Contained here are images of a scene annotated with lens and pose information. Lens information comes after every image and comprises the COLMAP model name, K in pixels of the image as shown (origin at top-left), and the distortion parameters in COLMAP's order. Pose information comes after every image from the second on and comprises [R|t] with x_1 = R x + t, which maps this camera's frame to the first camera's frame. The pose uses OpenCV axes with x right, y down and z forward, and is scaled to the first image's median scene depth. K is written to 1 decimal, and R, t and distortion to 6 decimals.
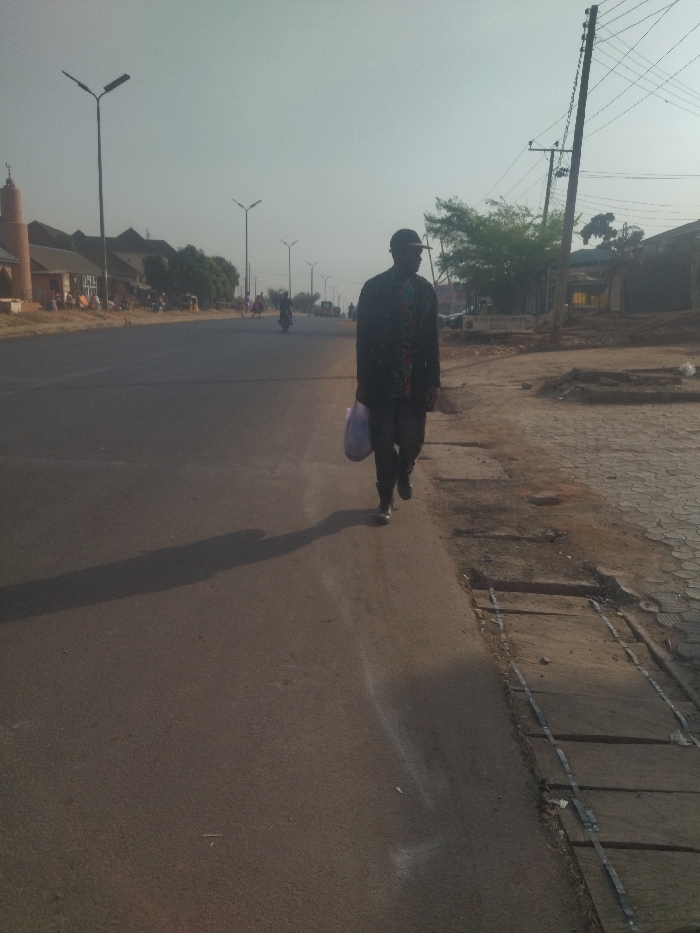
lens RADIAL K [[721.8, 0, 350.7], [0, 721.8, 495.0], [0, 0, 1]] dist [0.022831, -0.005319]
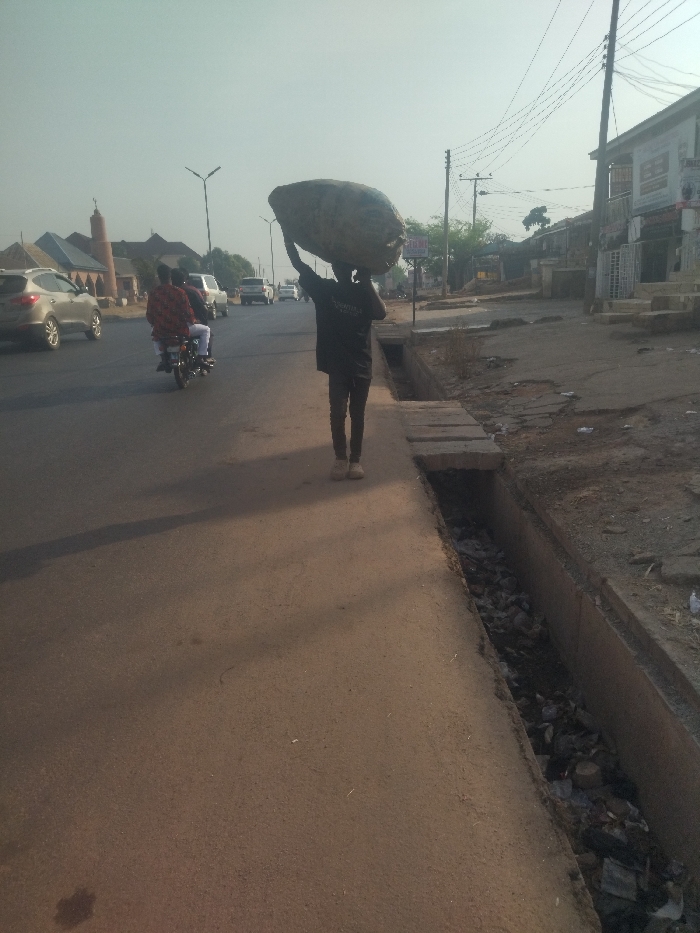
lens RADIAL K [[736.1, 0, 350.0], [0, 736.1, 466.5], [0, 0, 1]] dist [0.066907, -0.006203]
pose [[0.998442, -0.054301, -0.012880, -0.000639], [0.053992, 0.998271, -0.023242, 0.155862], [0.014120, 0.022510, 0.999647, -0.567628]]
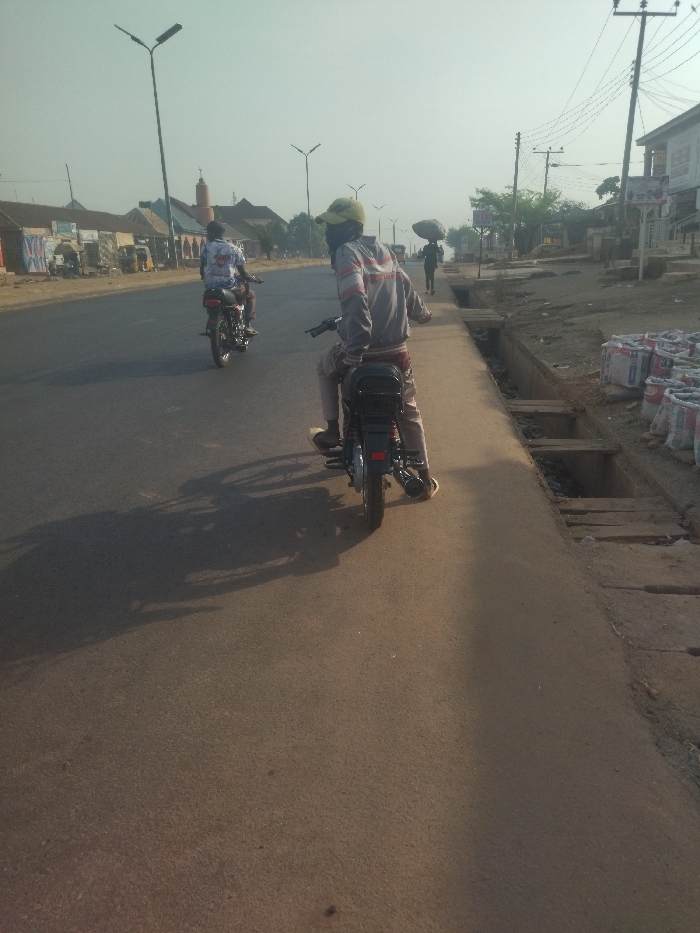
lens RADIAL K [[744.8, 0, 352.9], [0, 744.8, 487.1], [0, 0, 1]] dist [-0.000297, -0.008272]
pose [[0.994761, -0.013620, -0.101318, -0.007168], [0.017953, 0.998957, 0.041980, 0.218755], [0.100641, -0.043579, 0.993968, -0.790467]]
